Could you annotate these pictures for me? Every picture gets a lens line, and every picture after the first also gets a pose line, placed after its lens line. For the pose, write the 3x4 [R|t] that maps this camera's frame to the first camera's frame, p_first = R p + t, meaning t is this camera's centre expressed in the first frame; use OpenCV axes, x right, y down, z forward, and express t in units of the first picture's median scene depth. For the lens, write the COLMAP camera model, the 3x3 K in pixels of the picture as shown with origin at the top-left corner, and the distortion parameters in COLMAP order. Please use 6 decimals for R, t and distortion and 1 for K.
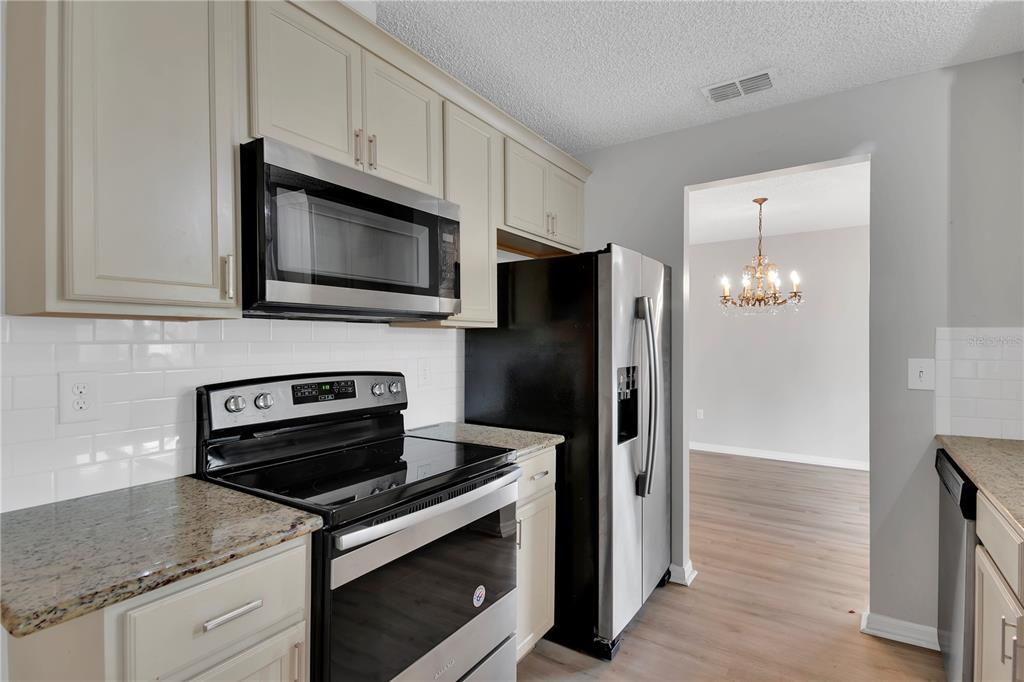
lens RADIAL K [[486.5, 0, 505.5], [0, 486.5, 310.0], [0, 0, 1]] dist [0.040217, -0.020029]
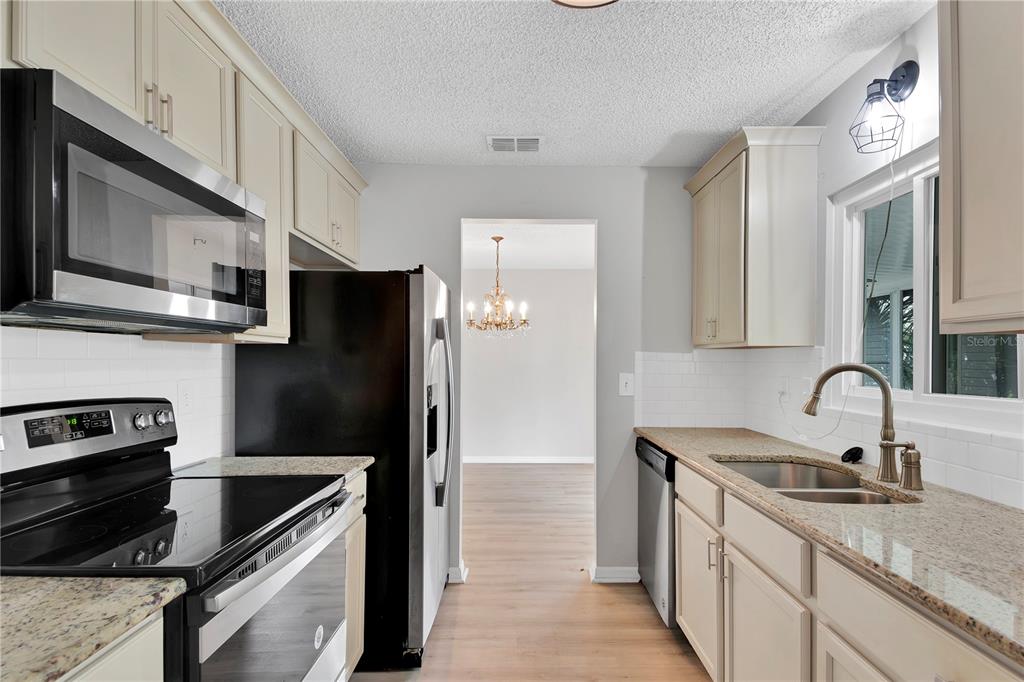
lens RADIAL K [[486.5, 0, 530.8], [0, 486.5, 327.0], [0, 0, 1]] dist [0.040217, -0.020029]
pose [[0.832721, 0.044827, 0.551875, -0.164317], [-0.042852, 0.998945, -0.016483, 0.001201], [-0.552032, -0.009923, 0.833764, 0.010976]]
